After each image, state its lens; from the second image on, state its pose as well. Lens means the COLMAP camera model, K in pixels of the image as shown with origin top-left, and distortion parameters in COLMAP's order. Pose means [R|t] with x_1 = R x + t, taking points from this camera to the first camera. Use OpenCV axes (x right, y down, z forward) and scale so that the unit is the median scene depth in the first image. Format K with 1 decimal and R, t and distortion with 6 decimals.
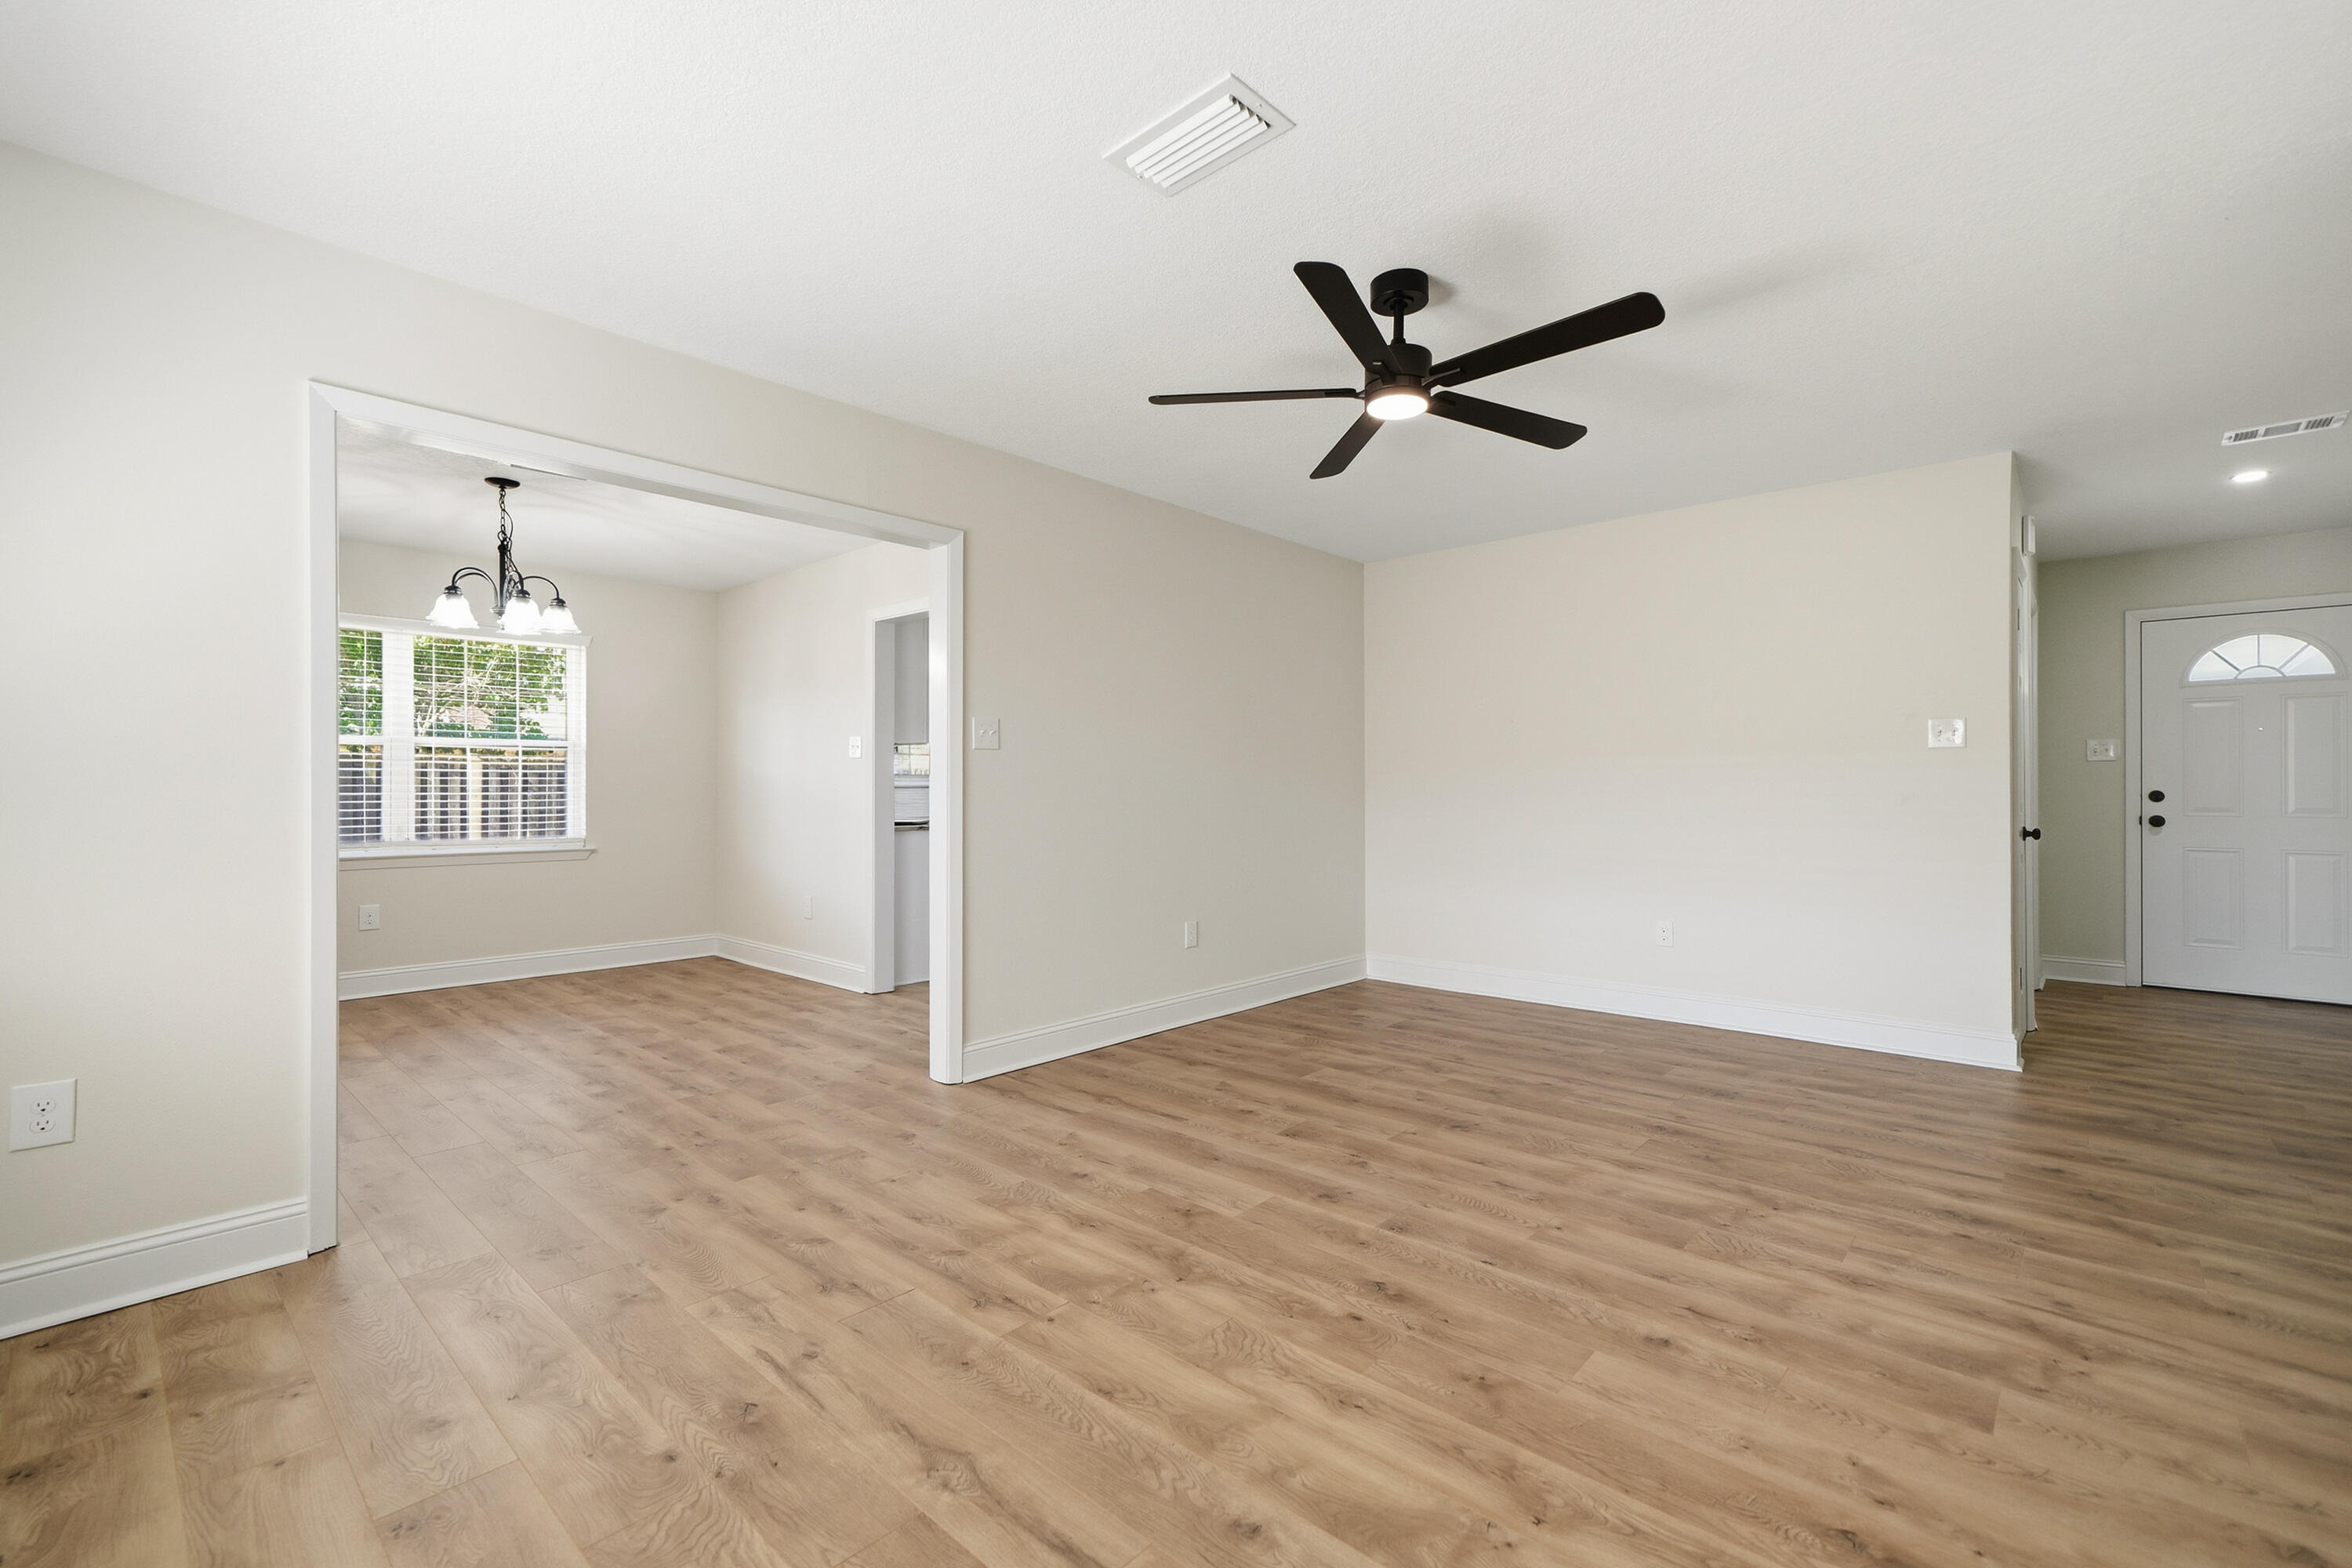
lens RADIAL K [[993.4, 0, 1181.4], [0, 993.4, 793.1], [0, 0, 1]] dist [0.001764, -0.000045]
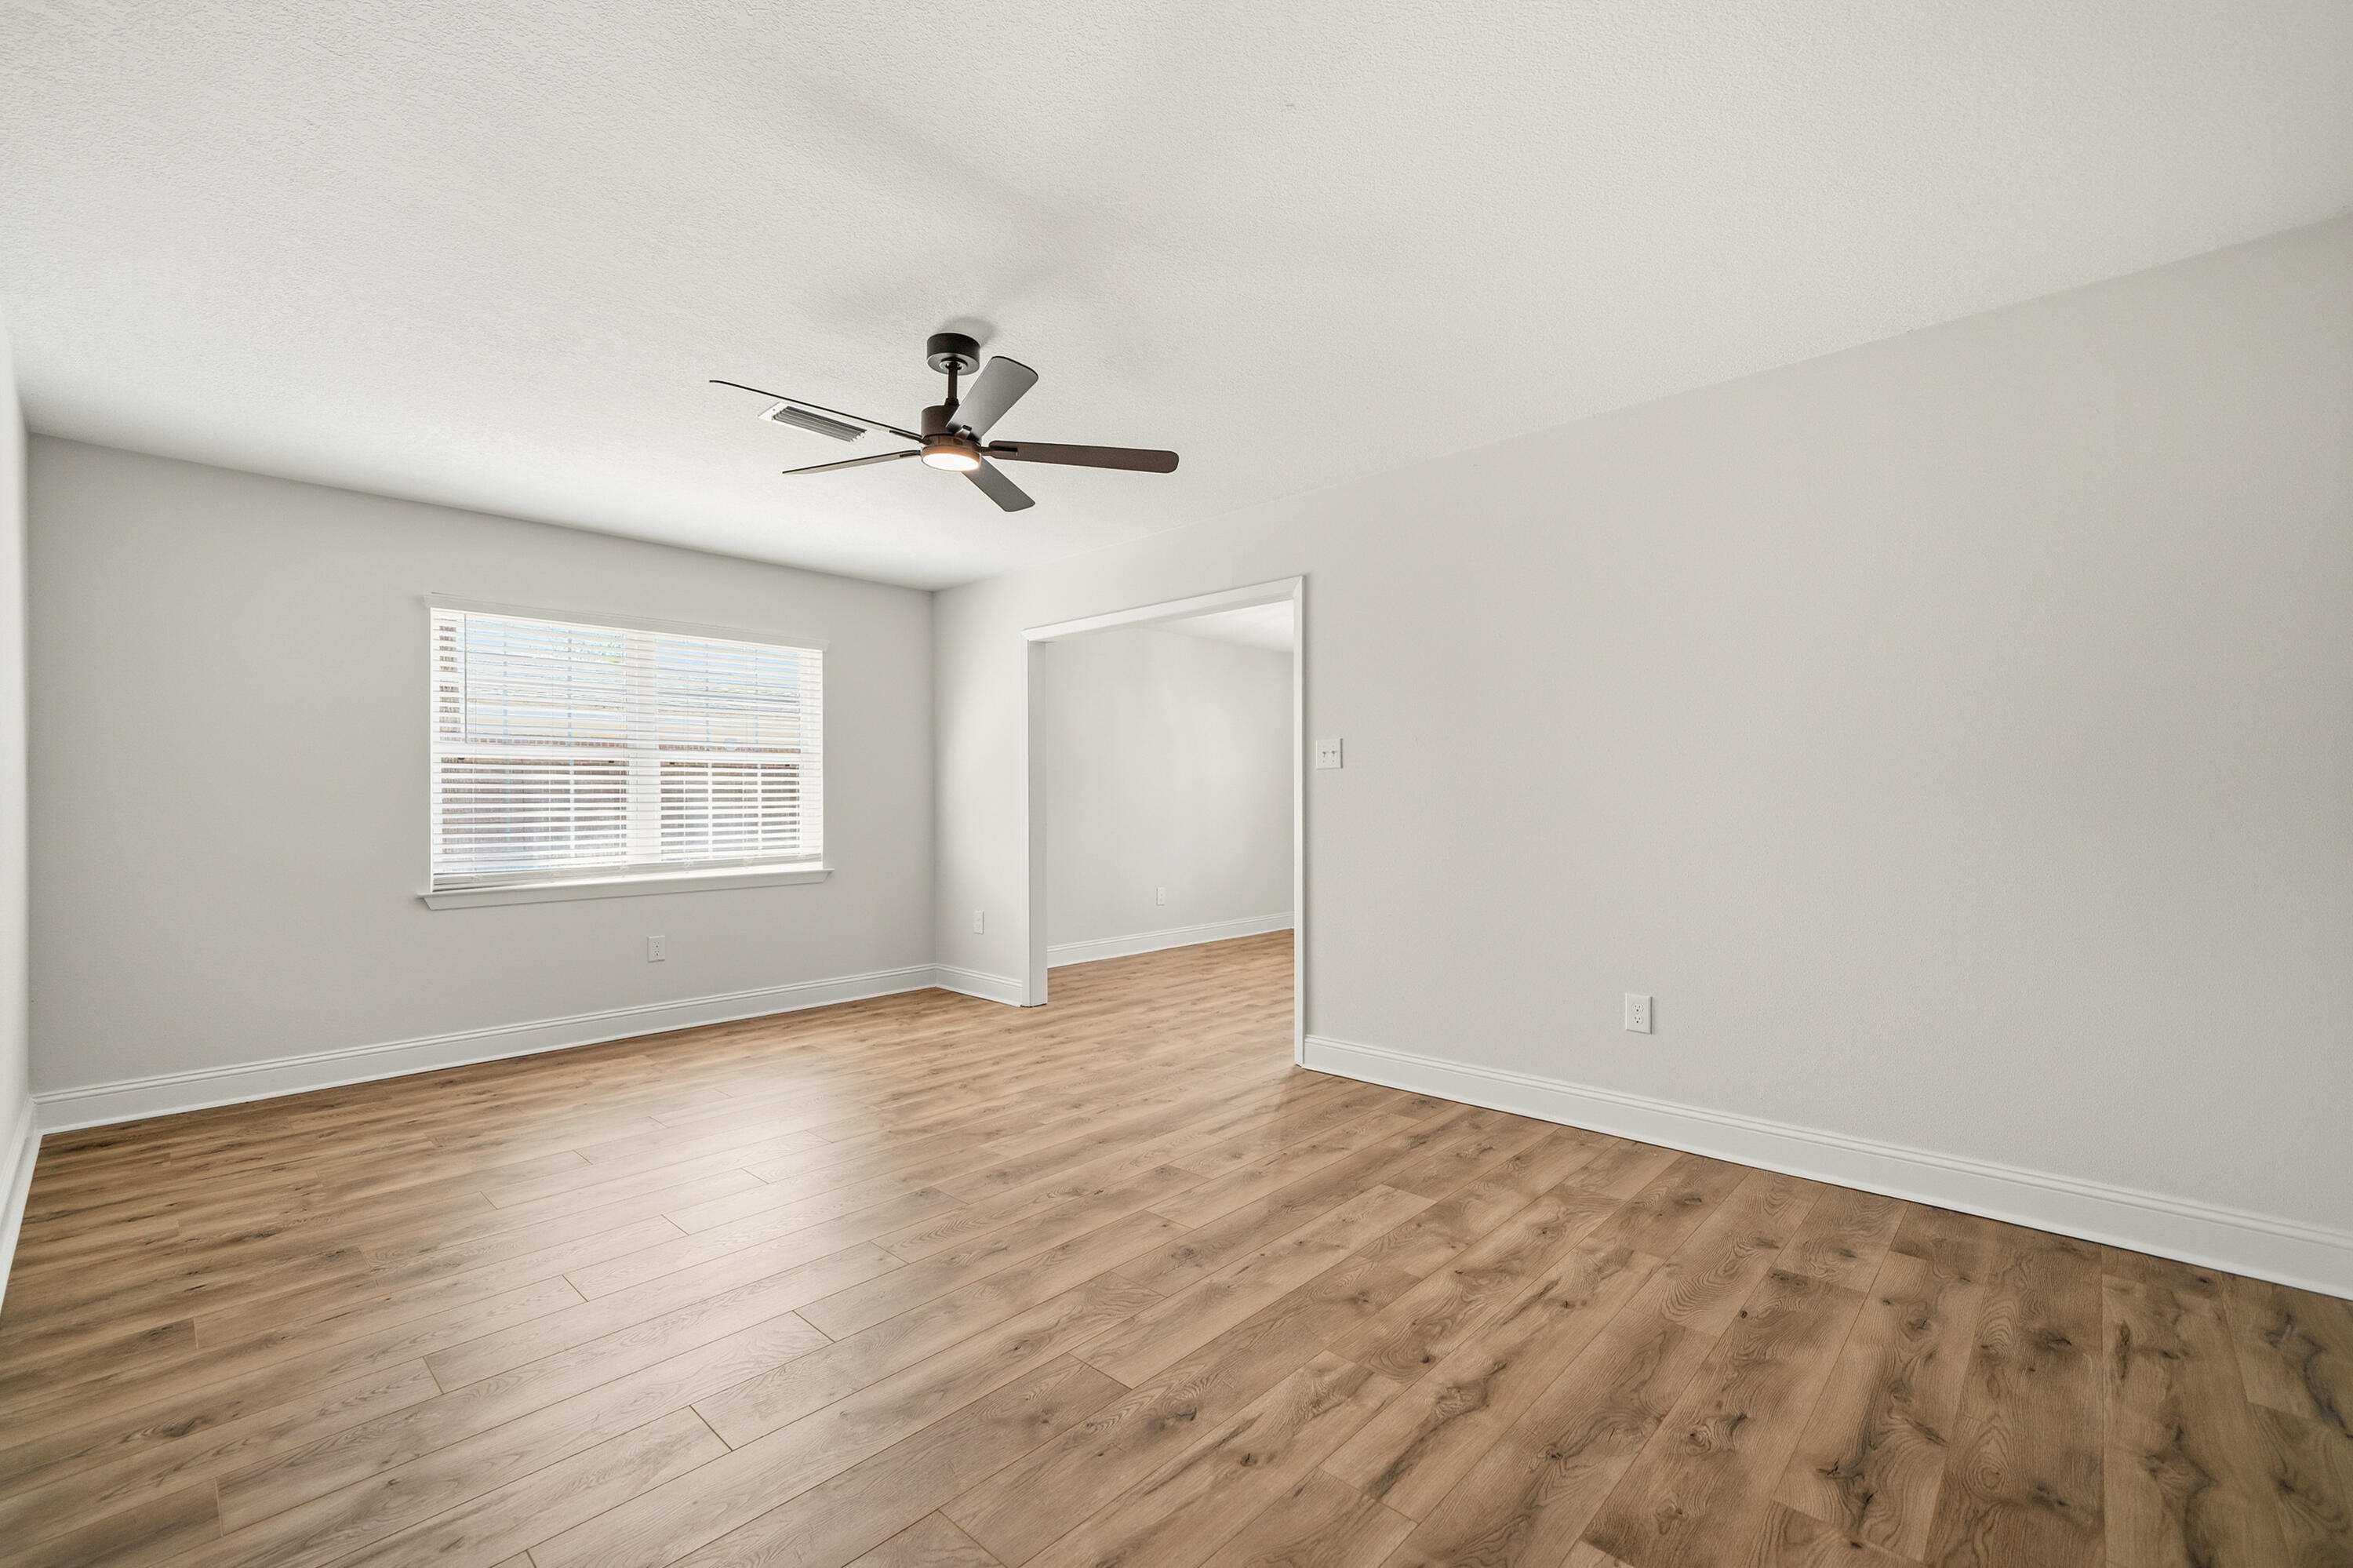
lens RADIAL K [[993.8, 0, 1181.9], [0, 993.8, 793.1], [0, 0, 1]] dist [0.001764, -0.000045]
pose [[-0.008262, -0.008443, -0.999930, 1.072964], [0.003260, 0.999959, -0.008470, -0.012298], [0.999961, -0.003330, -0.008234, 1.026330]]
